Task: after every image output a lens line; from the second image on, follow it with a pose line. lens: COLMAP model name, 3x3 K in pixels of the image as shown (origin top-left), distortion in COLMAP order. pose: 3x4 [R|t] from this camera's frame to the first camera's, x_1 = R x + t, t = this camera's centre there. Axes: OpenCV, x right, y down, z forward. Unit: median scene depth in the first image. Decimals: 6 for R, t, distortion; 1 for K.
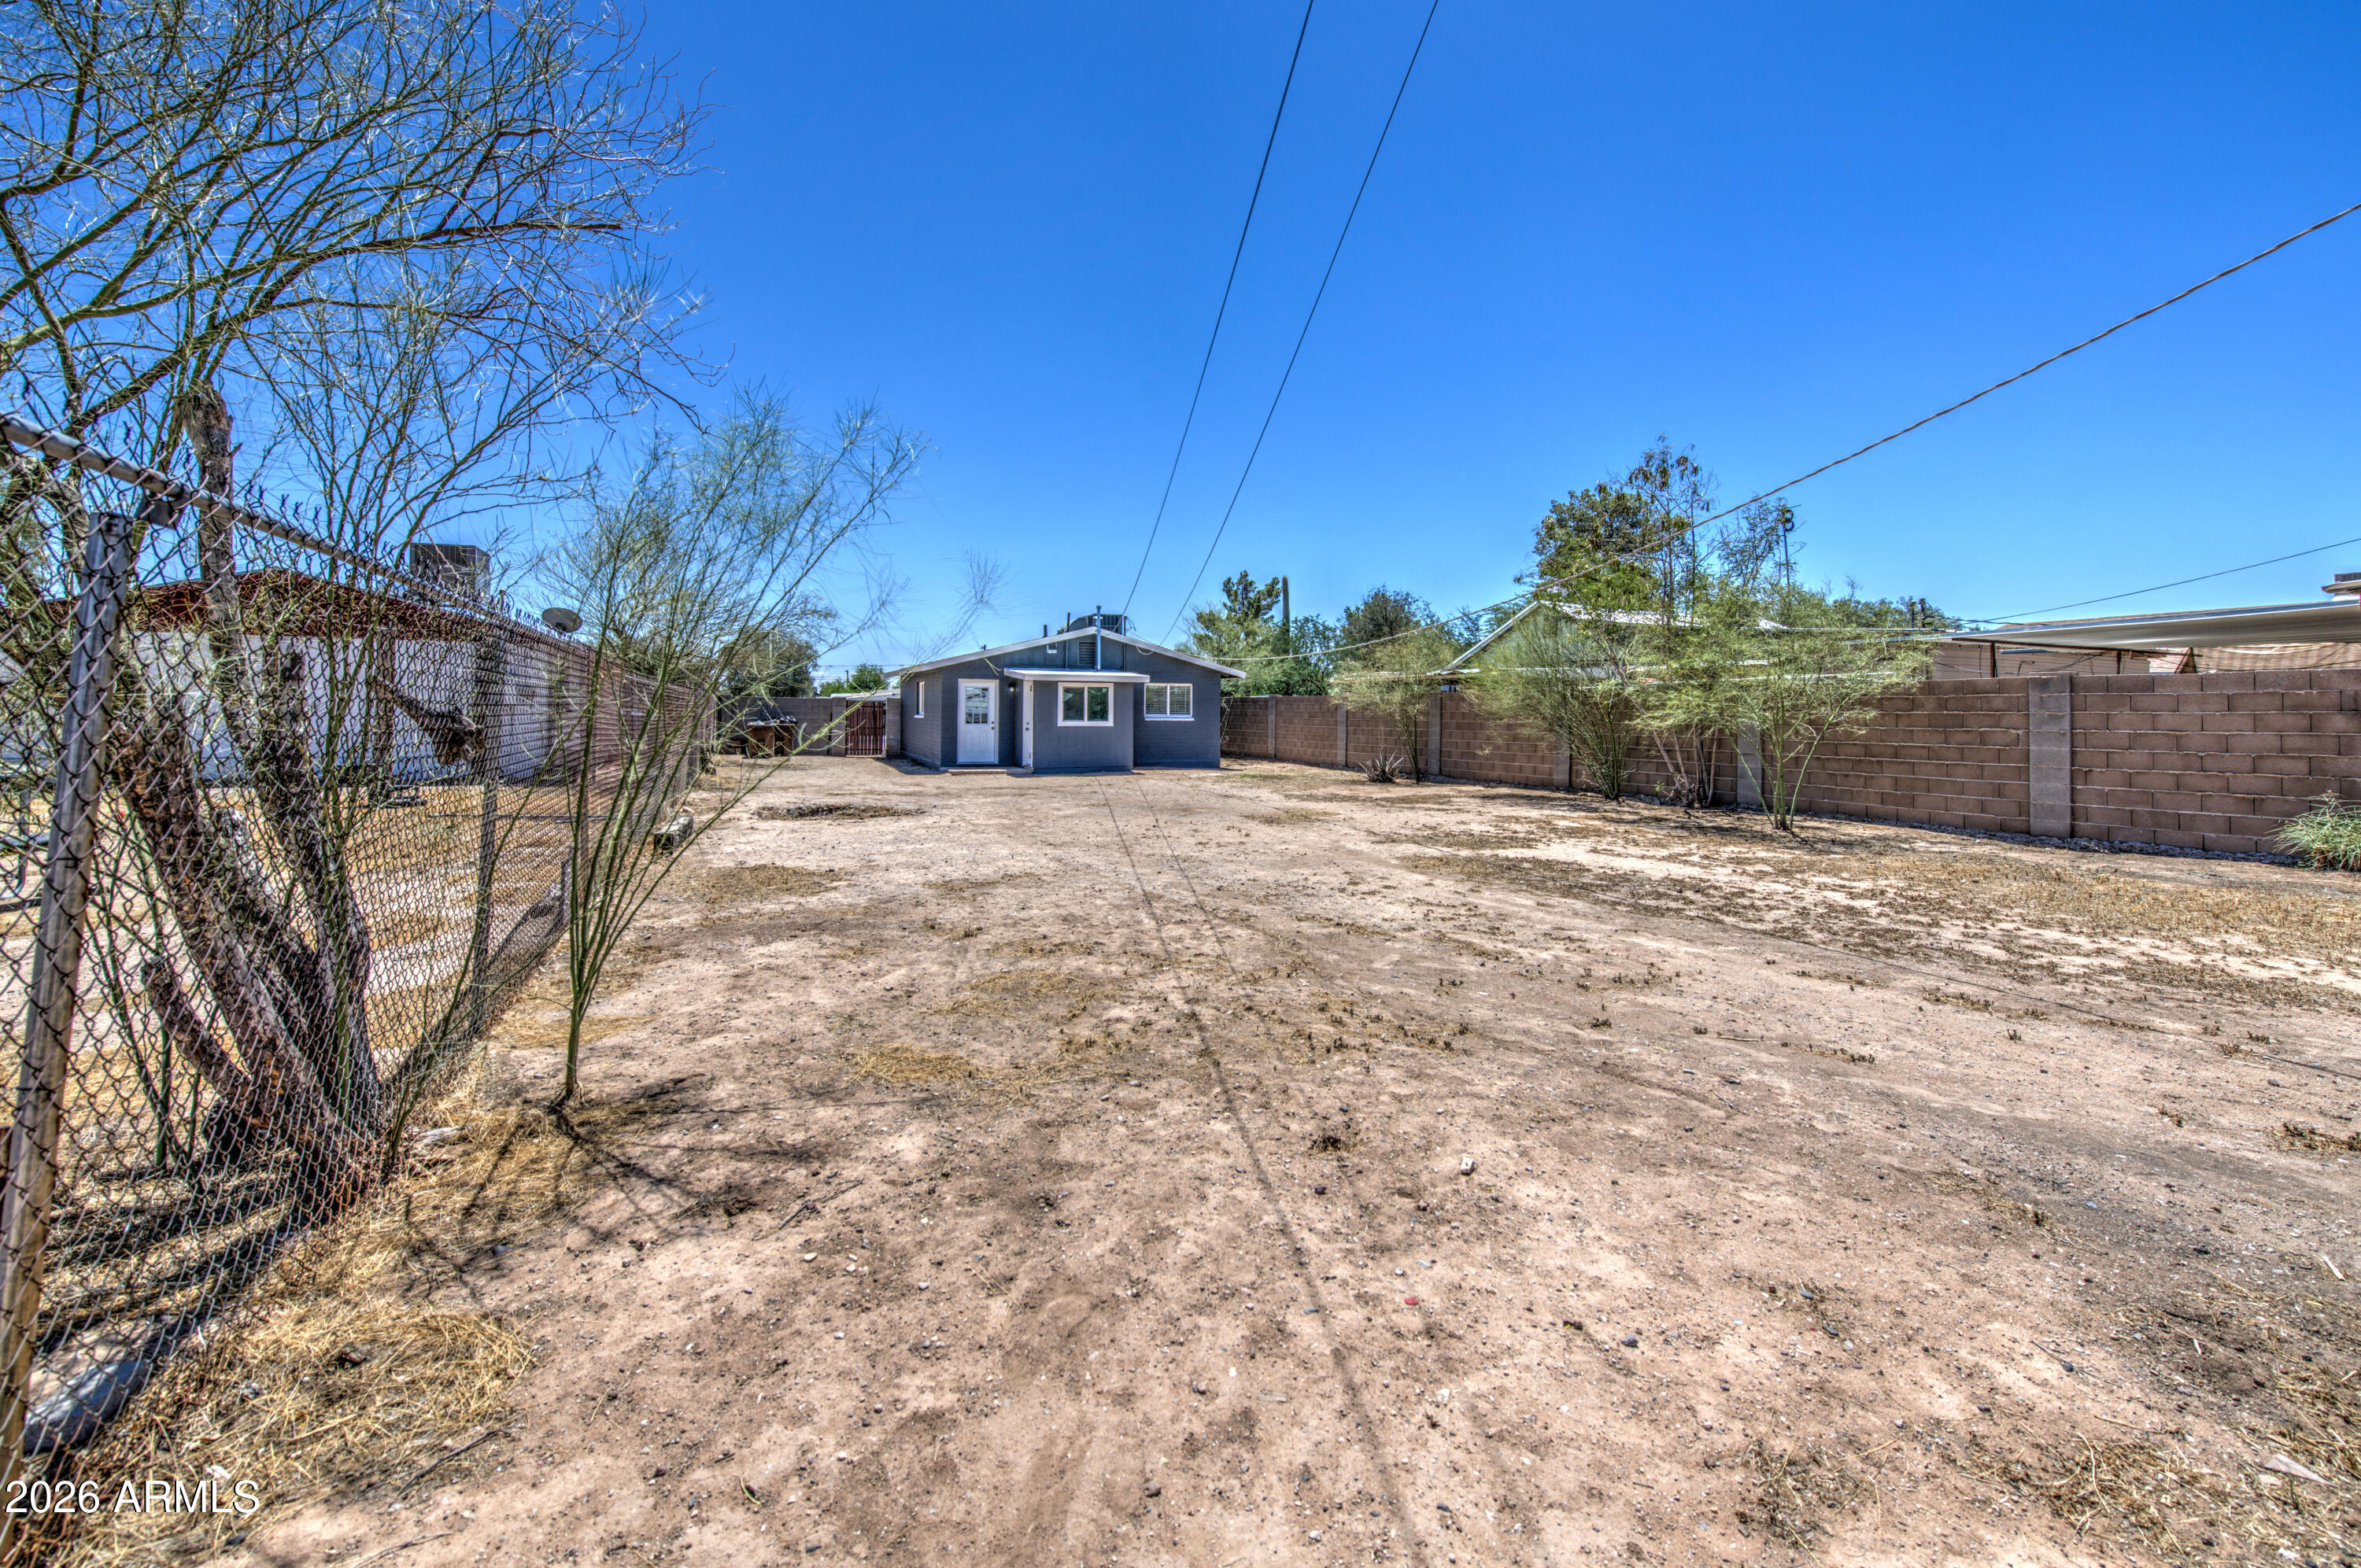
lens RADIAL K [[976.8, 0, 1187.2], [0, 976.8, 776.5], [0, 0, 1]] dist [0.000883, -0.003307]
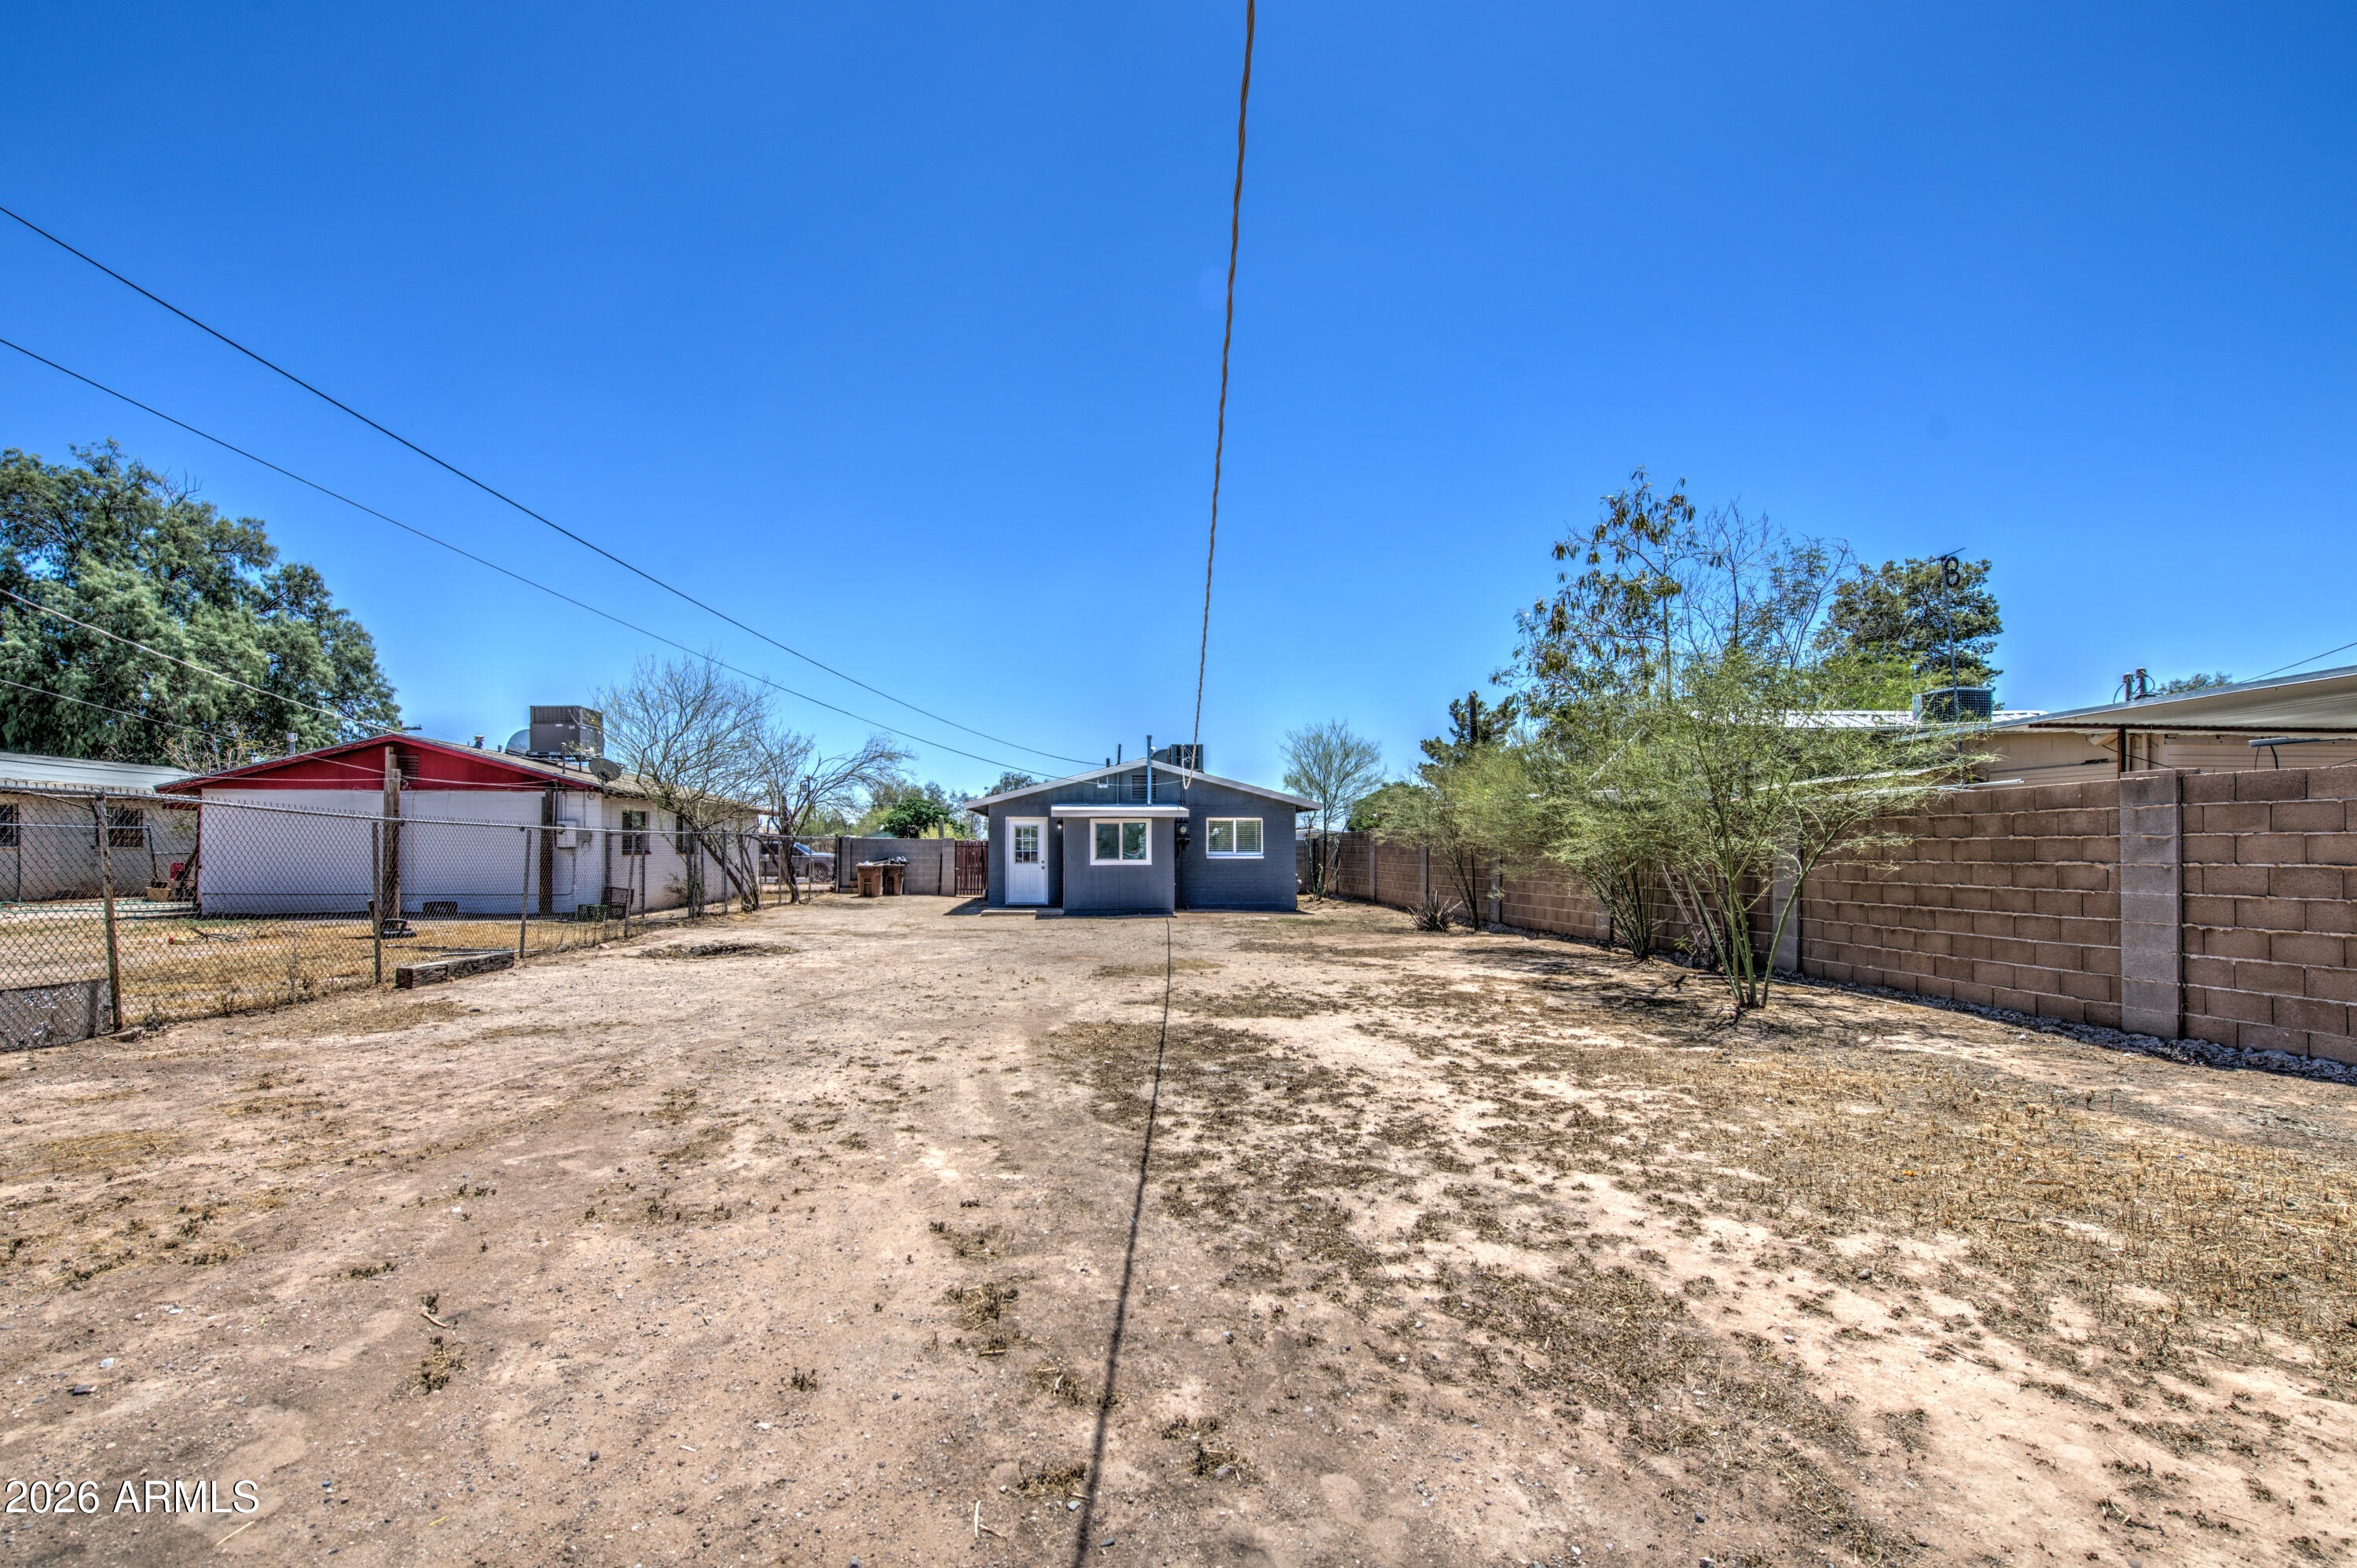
lens RADIAL K [[1006.8, 0, 1178.5], [0, 1006.8, 923.1], [0, 0, 1]] dist [0.001737, 0.000040]
pose [[0.952103, 0.012696, -0.305515, 0.241370], [-0.010865, 0.999911, 0.007693, -0.003992], [0.305585, -0.004005, 0.952156, 0.097656]]
